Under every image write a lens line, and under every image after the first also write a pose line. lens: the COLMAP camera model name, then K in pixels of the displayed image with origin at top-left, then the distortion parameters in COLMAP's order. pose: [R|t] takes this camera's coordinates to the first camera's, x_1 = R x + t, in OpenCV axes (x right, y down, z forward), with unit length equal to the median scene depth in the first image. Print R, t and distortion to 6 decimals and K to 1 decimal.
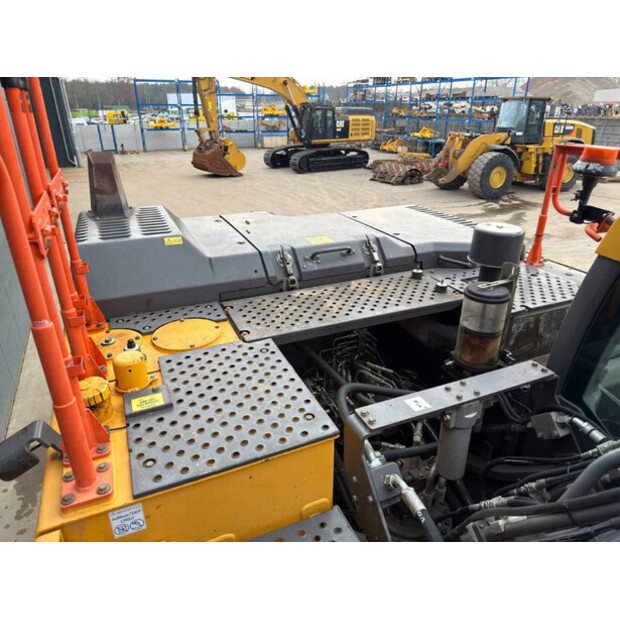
lens RADIAL K [[437.9, 0, 311.9], [0, 437.9, 311.9], [0, 0, 1]] dist [0.037534, -0.038631]
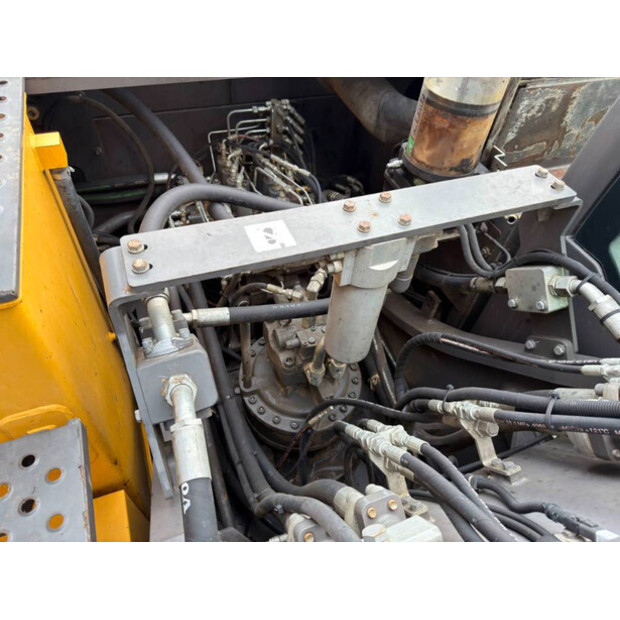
lens RADIAL K [[437.9, 0, 307.8], [0, 437.9, 305.5], [0, 0, 1]] dist [0.037534, -0.038631]
pose [[0.996386, 0.080610, 0.026776, 0.231276], [-0.084587, 0.912905, 0.399311, 0.075825], [0.007744, -0.400133, 0.916424, 0.463308]]
